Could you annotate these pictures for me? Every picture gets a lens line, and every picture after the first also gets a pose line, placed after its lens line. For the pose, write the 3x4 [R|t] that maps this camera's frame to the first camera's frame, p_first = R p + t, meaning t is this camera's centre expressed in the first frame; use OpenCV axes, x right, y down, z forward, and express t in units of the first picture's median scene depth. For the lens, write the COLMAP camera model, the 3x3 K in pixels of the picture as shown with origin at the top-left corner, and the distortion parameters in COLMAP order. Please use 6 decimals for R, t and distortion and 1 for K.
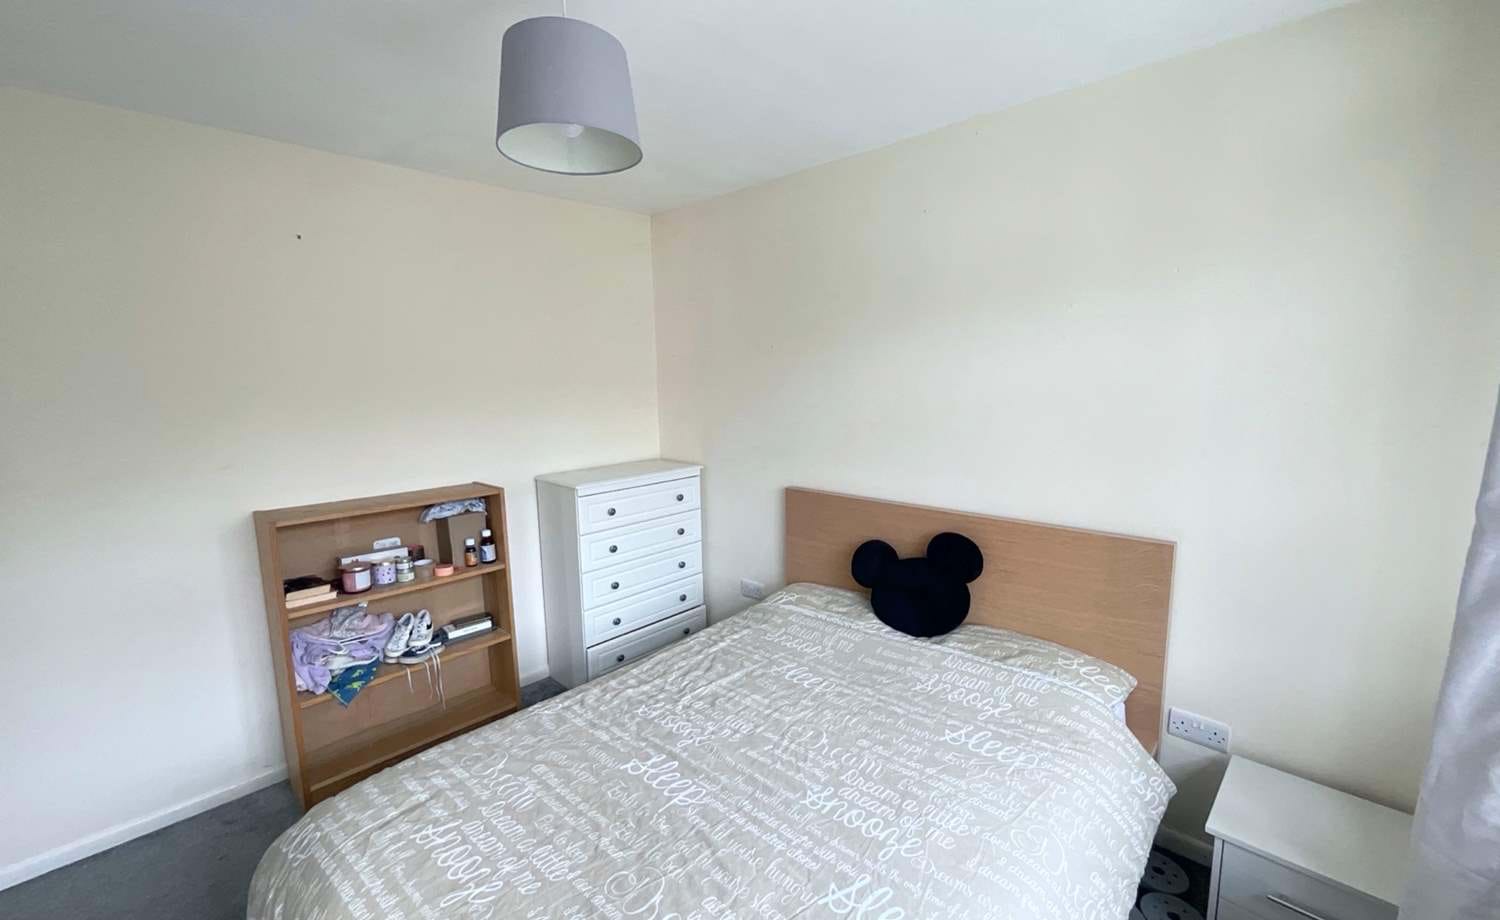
lens RADIAL K [[611.5, 0, 749.0], [0, 611.5, 463.7], [0, 0, 1]] dist [-0.003032, 0.002758]
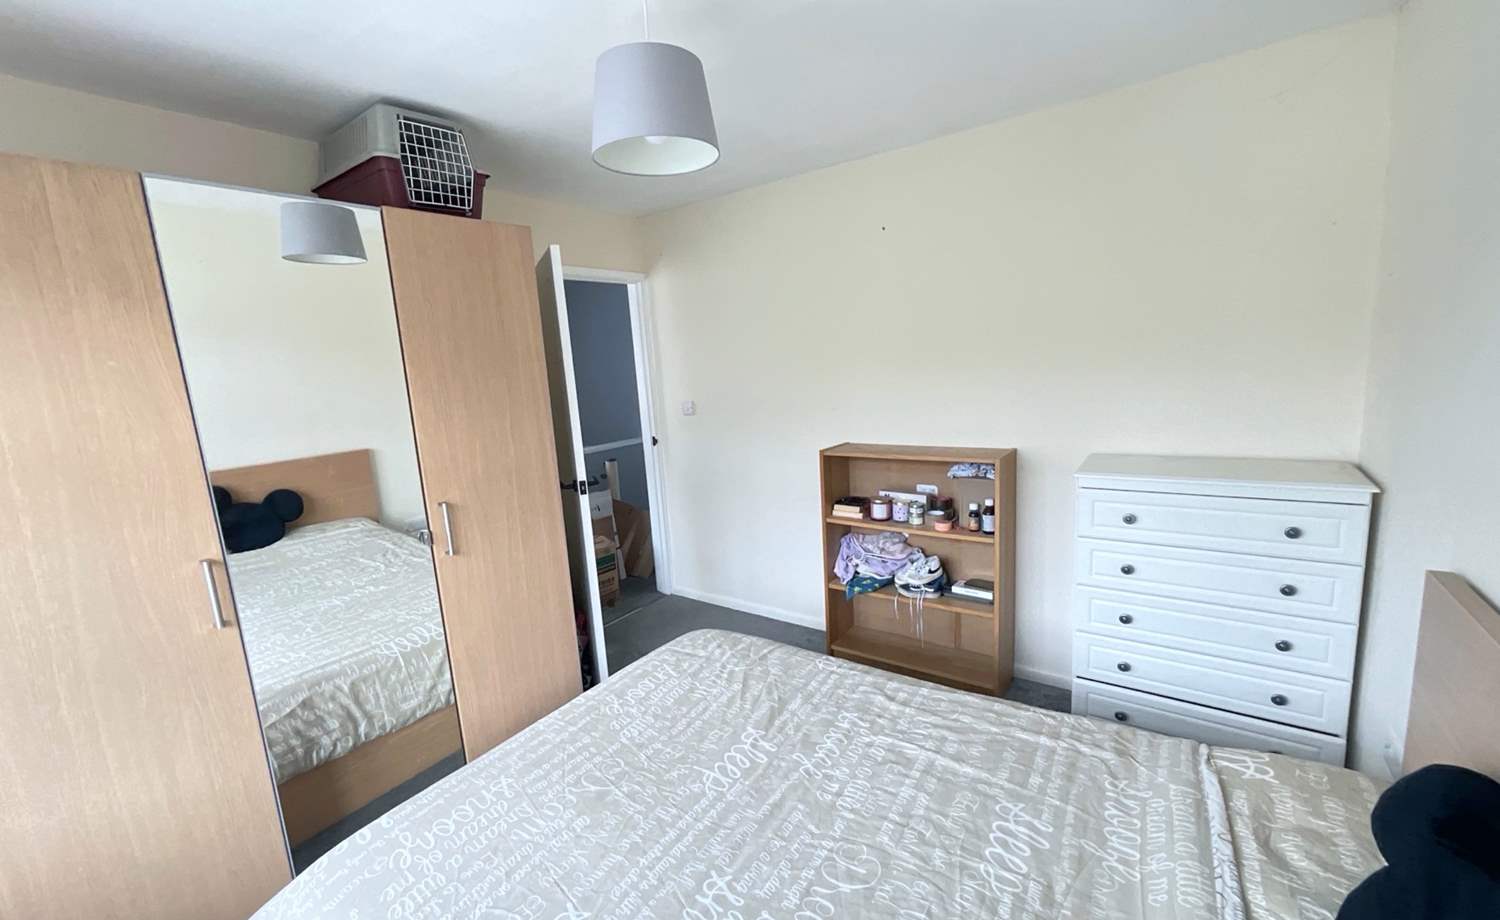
lens RADIAL K [[611.5, 0, 747.9], [0, 611.5, 456.7], [0, 0, 1]] dist [-0.003032, 0.002758]
pose [[0.139055, 0.167488, -0.976018, 0.485736], [-0.082746, 0.984112, 0.157088, -0.083444], [0.986822, 0.058918, 0.150704, 0.532322]]
